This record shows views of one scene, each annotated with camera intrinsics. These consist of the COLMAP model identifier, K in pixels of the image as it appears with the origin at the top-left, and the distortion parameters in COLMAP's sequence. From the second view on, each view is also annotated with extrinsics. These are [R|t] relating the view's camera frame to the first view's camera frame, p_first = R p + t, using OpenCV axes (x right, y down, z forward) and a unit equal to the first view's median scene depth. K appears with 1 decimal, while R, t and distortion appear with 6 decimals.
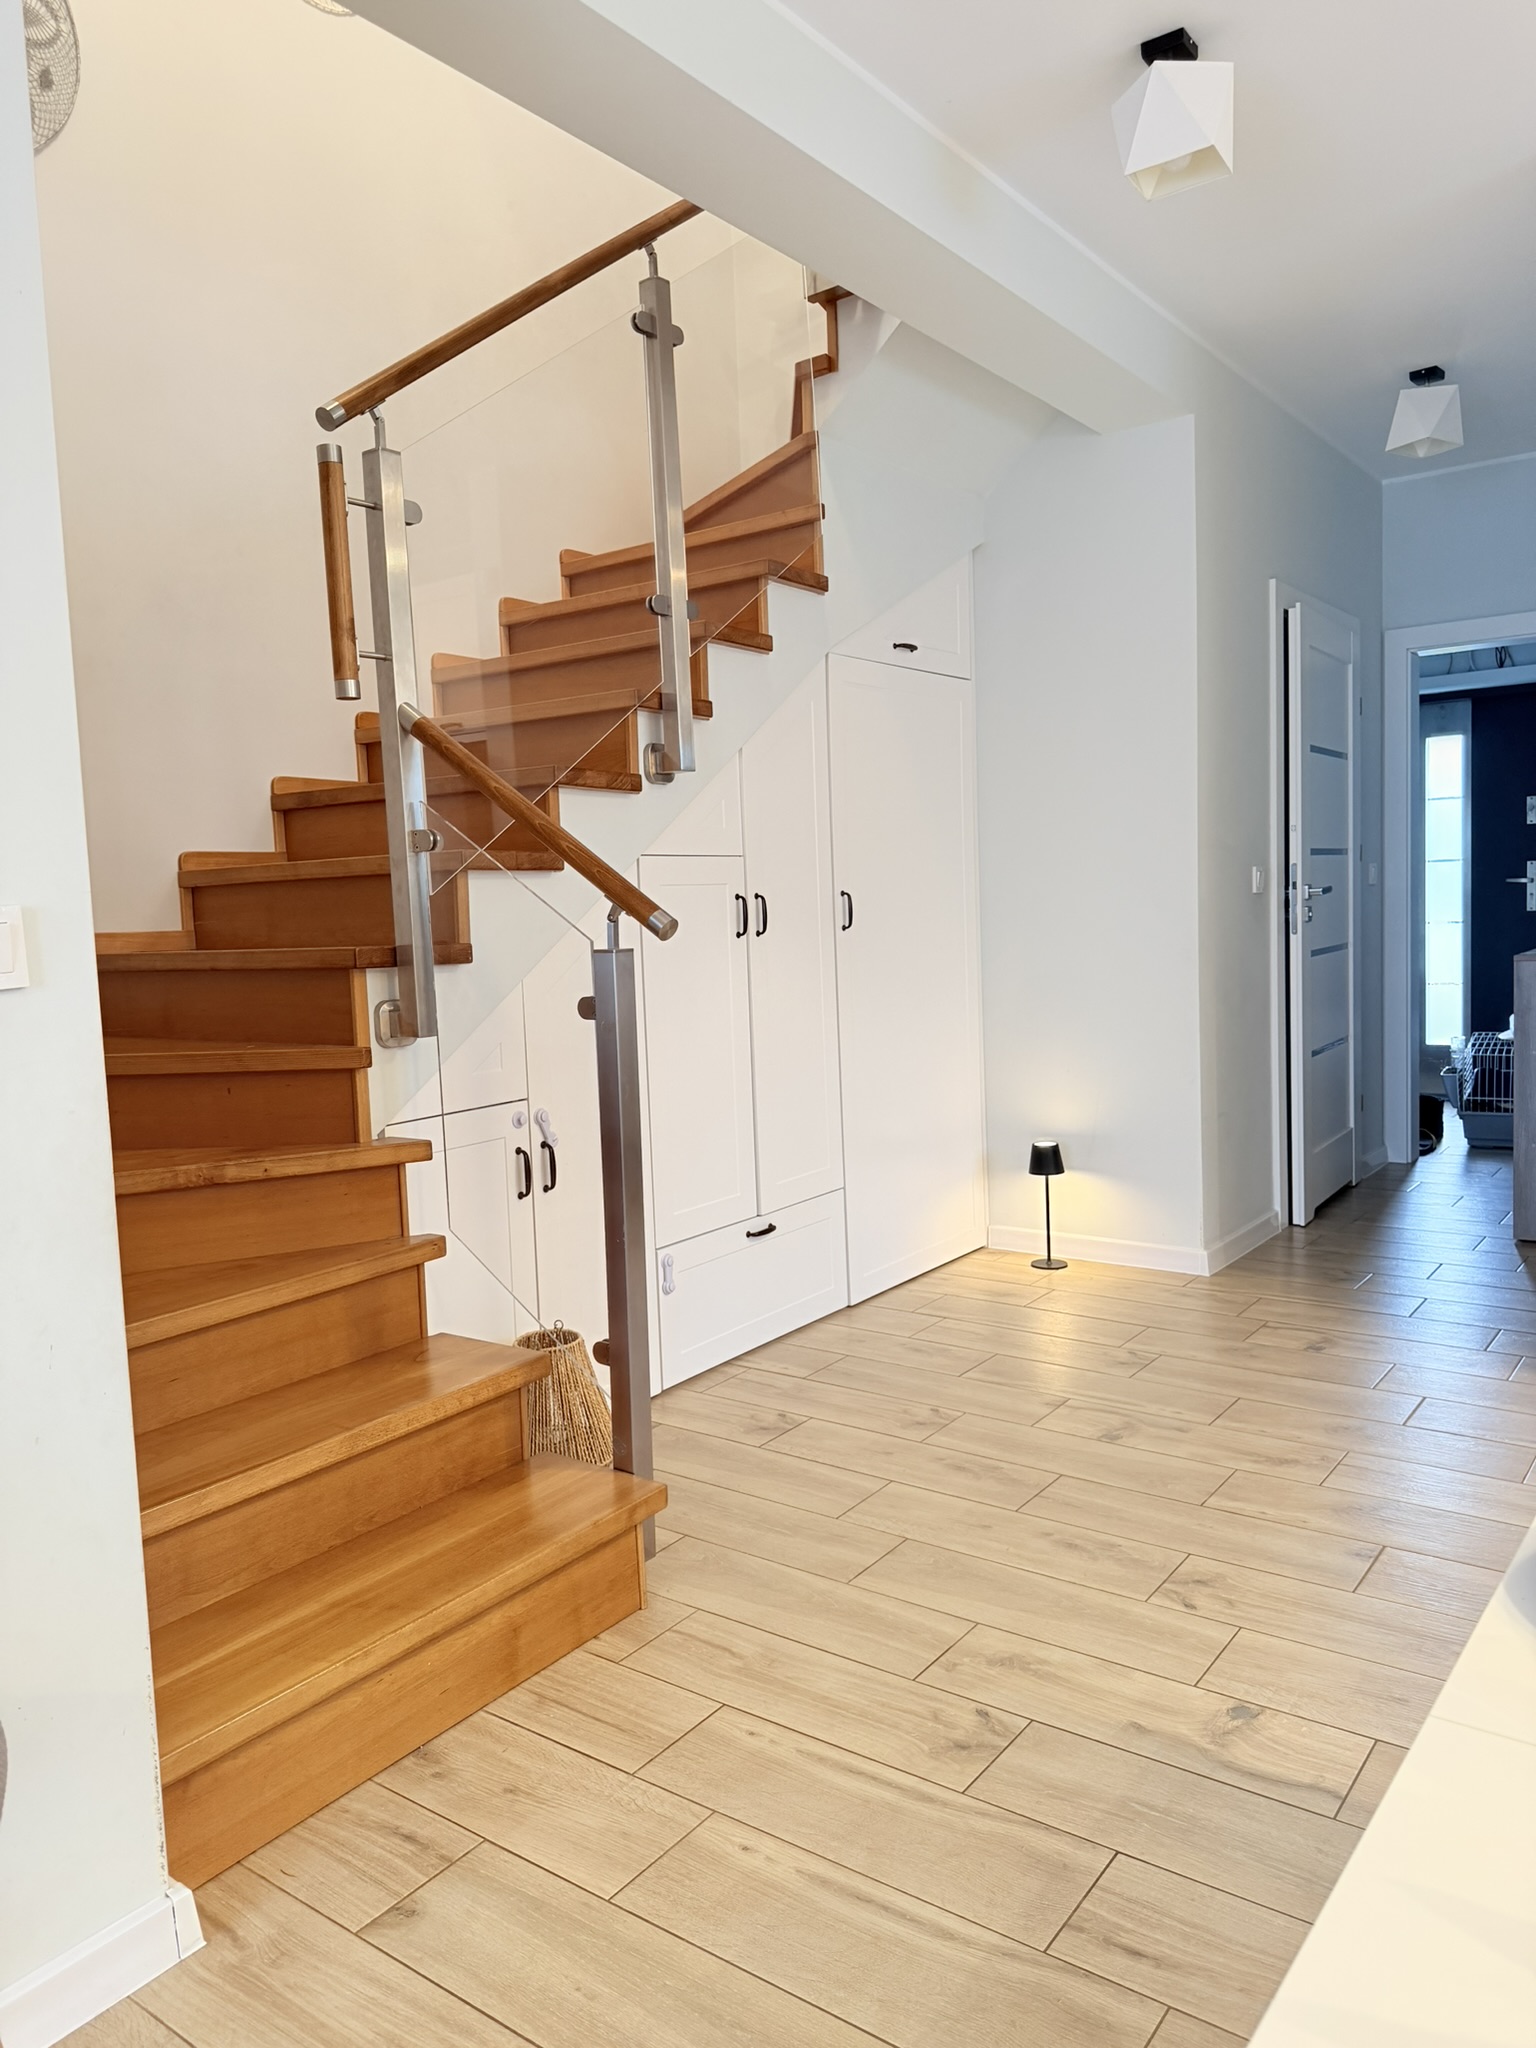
lens RADIAL K [[1449.2, 0, 760.0], [0, 1449.2, 1051.3], [0, 0, 1]] dist [0.002194, -0.011217]
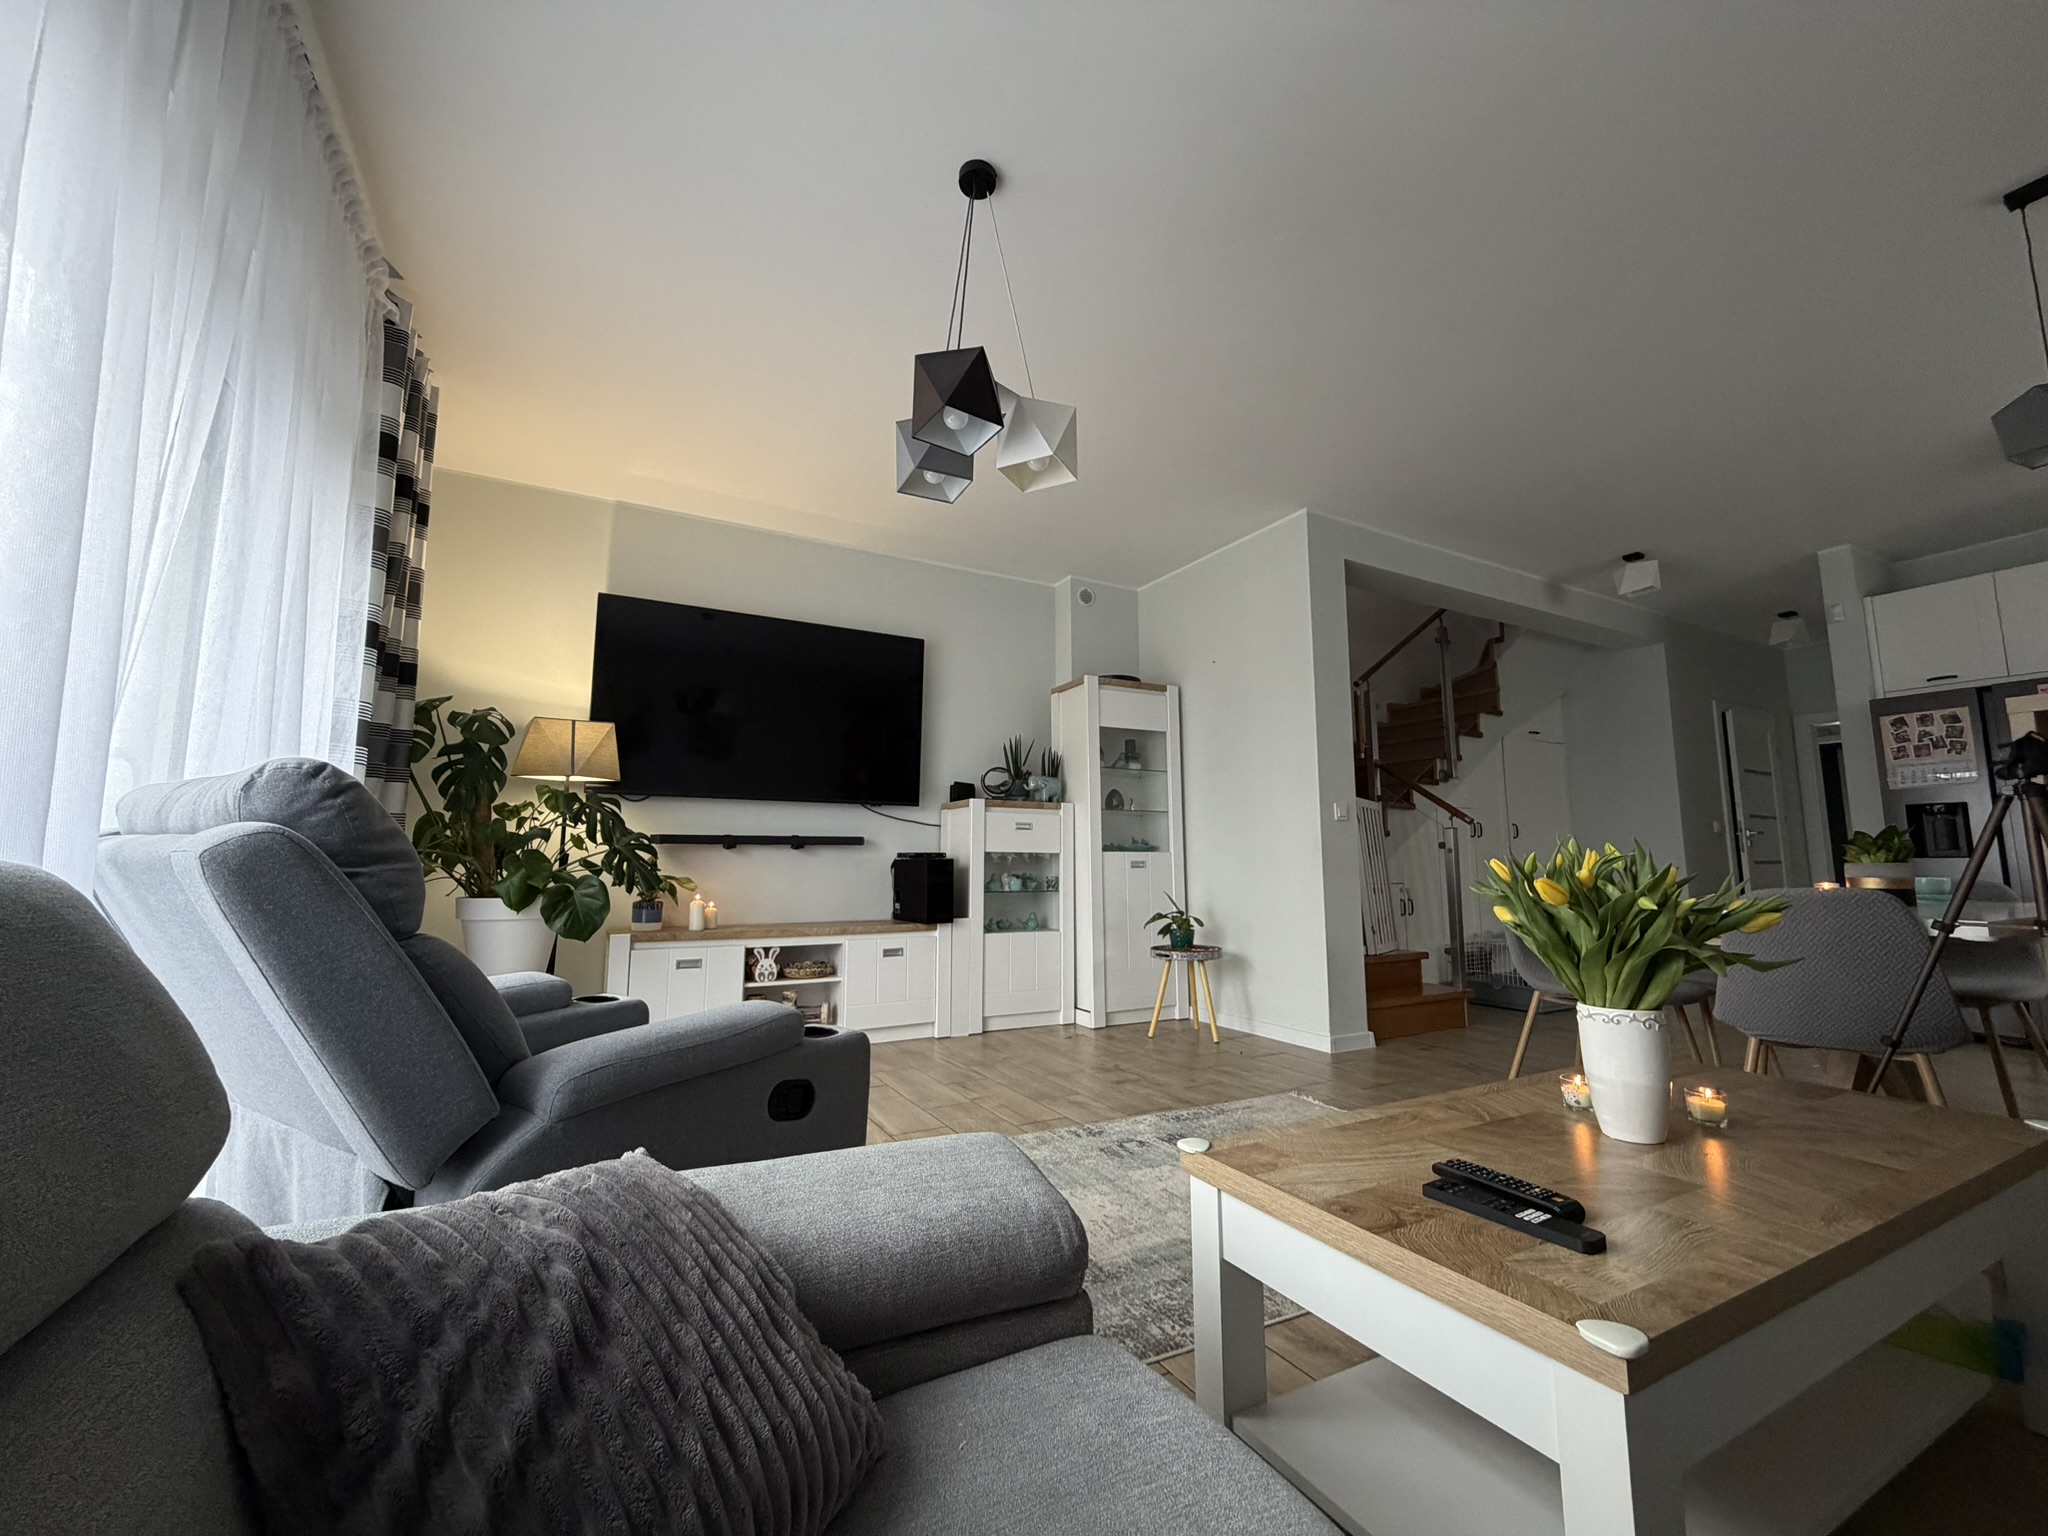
lens RADIAL K [[811.4, 0, 1022.2], [0, 811.4, 764.6], [0, 0, 1]] dist [0.000776, 0.000514]
pose [[0.907536, -0.012004, -0.419803, -0.179822], [-0.080203, 0.976241, -0.201299, 0.210579], [0.412245, 0.216355, 0.885011, -0.965290]]
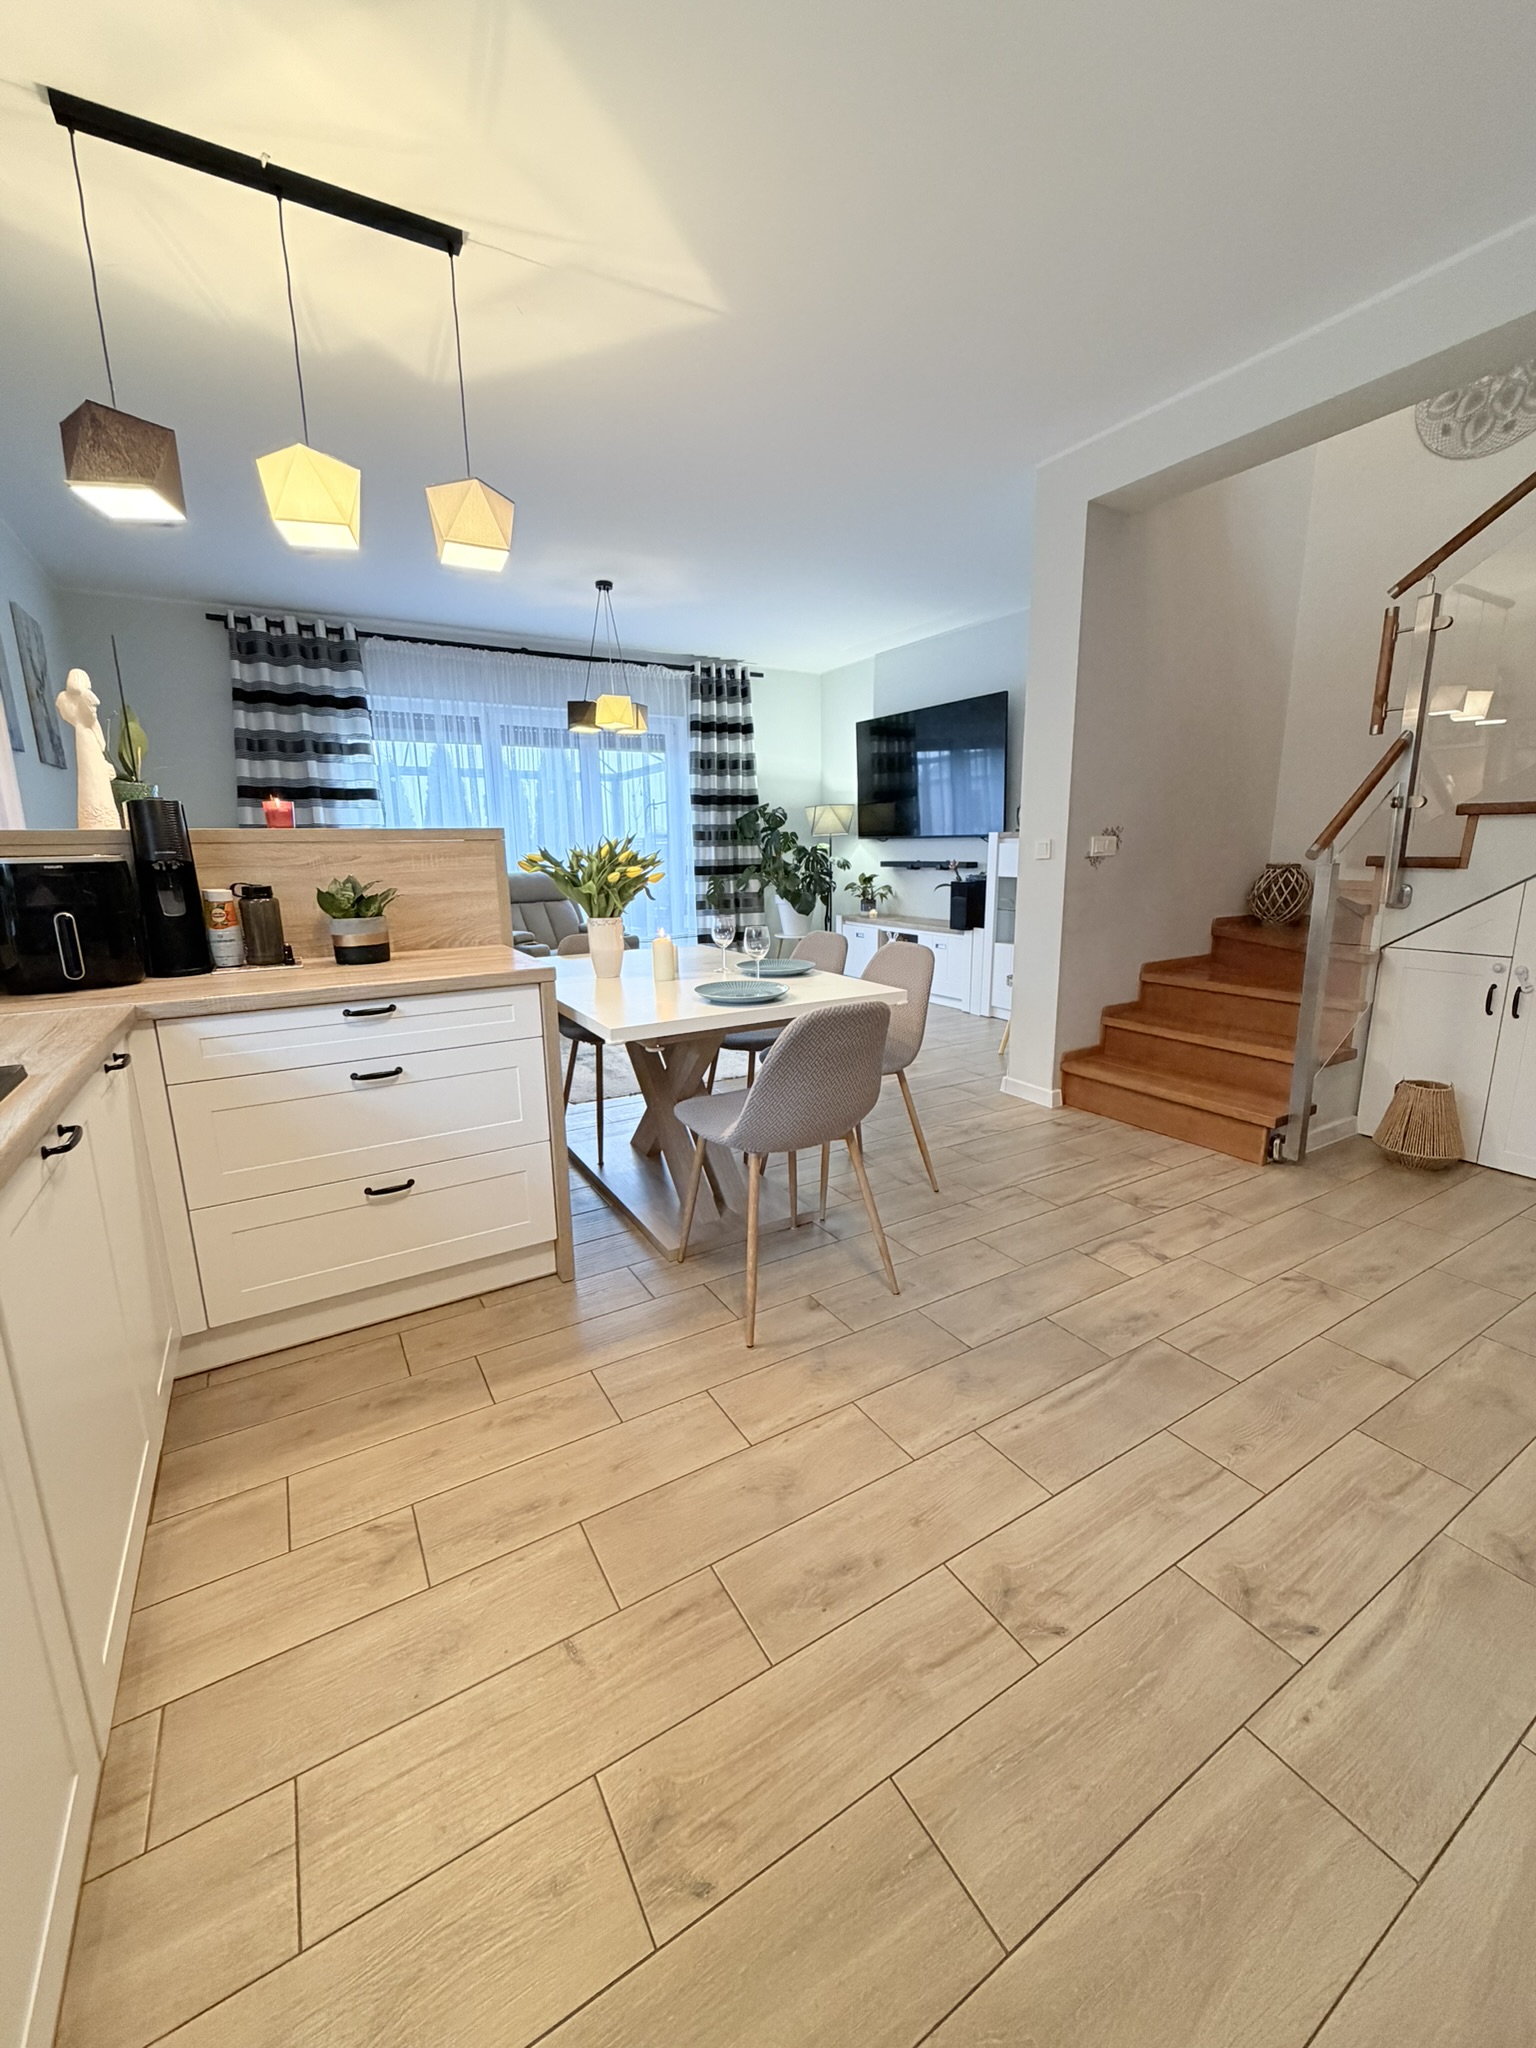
lens RADIAL K [[811.4, 0, 783.3], [0, 811.4, 1030.0], [0, 0, 1]] dist [0.000776, 0.000514]
pose [[-0.358353, 0.253390, -0.898541, 1.047592], [-0.068684, 0.952698, 0.296055, -0.110367], [0.931056, 0.167808, -0.323999, 0.578534]]
